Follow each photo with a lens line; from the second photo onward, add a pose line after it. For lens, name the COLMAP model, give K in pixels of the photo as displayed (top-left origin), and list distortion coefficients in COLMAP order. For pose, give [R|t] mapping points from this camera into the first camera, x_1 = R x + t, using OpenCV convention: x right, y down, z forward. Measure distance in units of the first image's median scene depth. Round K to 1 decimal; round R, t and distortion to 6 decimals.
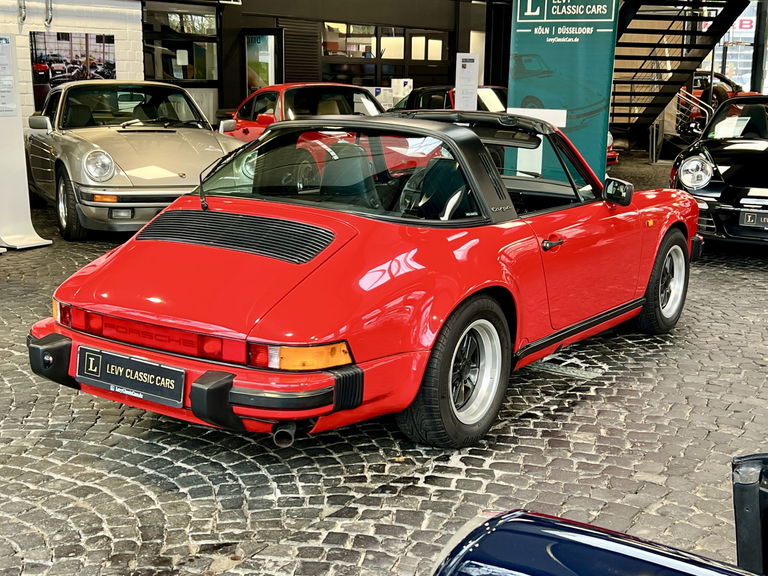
lens RADIAL K [[1043.2, 0, 392.7], [0, 1043.2, 303.8], [0, 0, 1]] dist [0.137345, -0.442036]
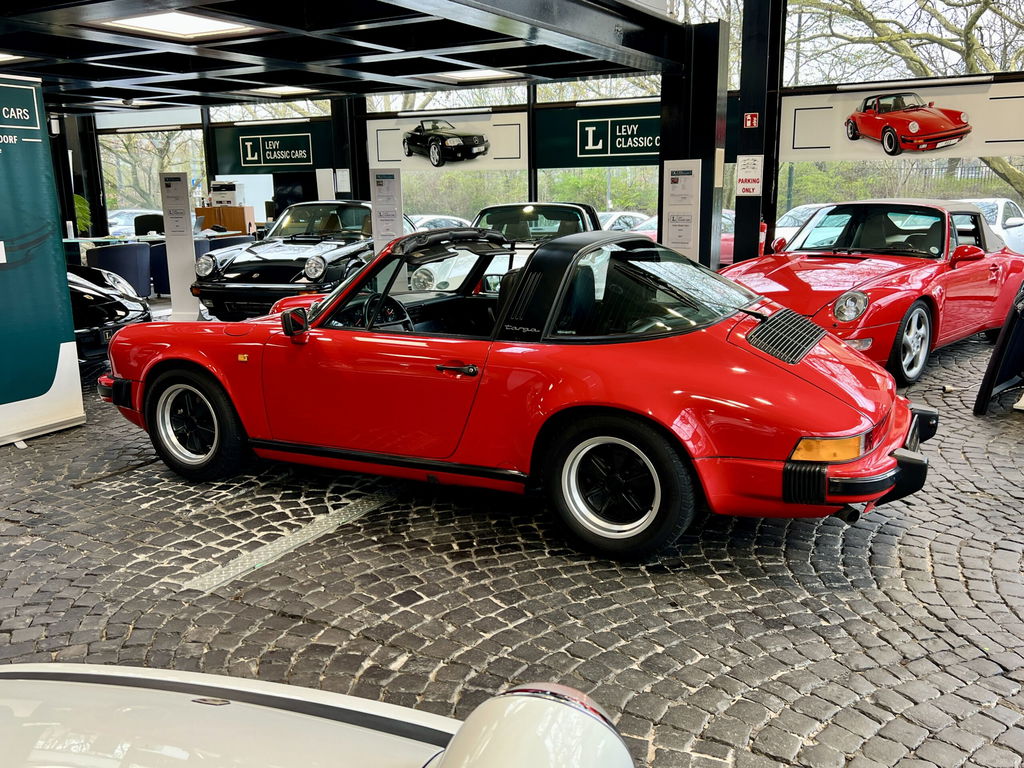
lens RADIAL K [[921.4, 0, 512.0], [0, 921.4, 384.0], [0, 0, 1]] dist [0.089331, -0.183614]
pose [[-0.120292, -0.228743, 0.966026, -0.868925], [0.225858, 0.941267, 0.251005, -0.263111], [-0.966705, 0.248379, -0.061563, 1.076995]]
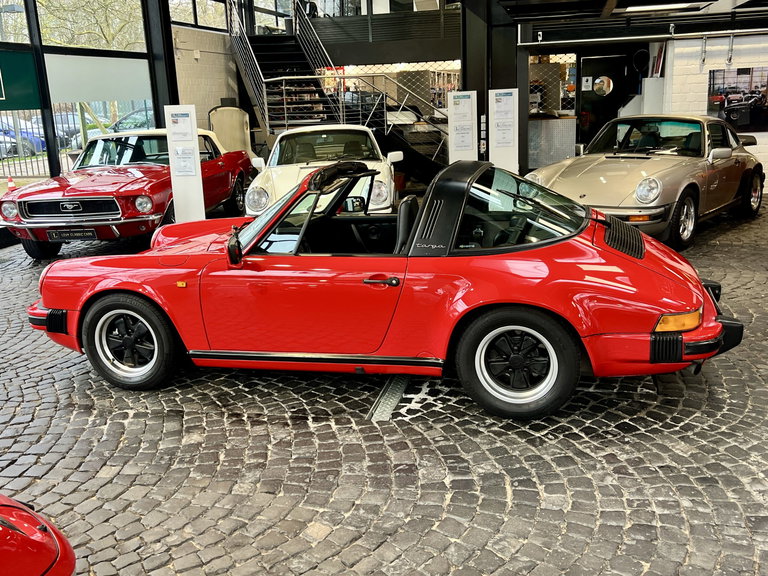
lens RADIAL K [[755.7, 0, 375.5], [0, 755.7, 278.4], [0, 0, 1]] dist [0.022499, 0.001230]
pose [[0.388239, 0.181317, -0.903546, 0.885010], [-0.150150, 0.979798, 0.132102, -0.178860], [0.909245, 0.084380, 0.407620, 0.688102]]
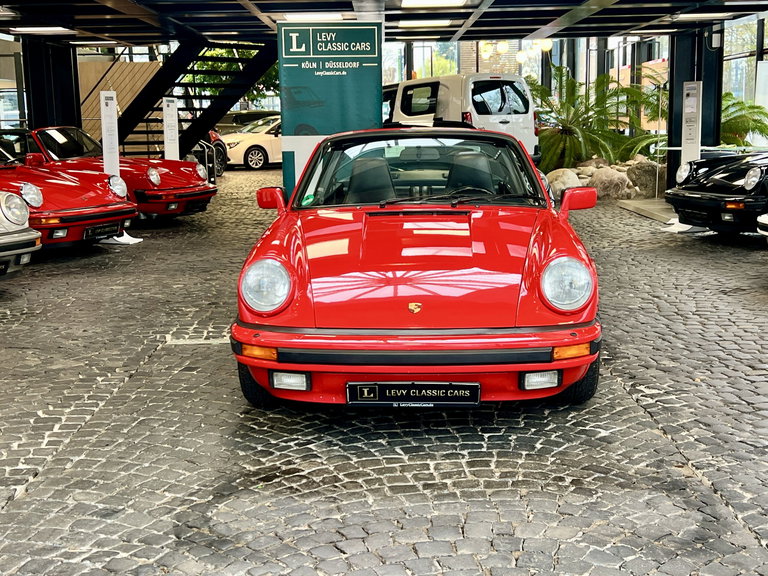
lens RADIAL K [[1065.2, 0, 384.0], [0, 1065.2, 288.0], [0, 0, 1]] dist [0.155517, -0.366103]
pose [[0.807573, -0.125342, 0.576294, -0.726848], [0.160171, 0.987041, -0.009773, -0.006866], [-0.567601, 0.100198, 0.817184, 0.086217]]
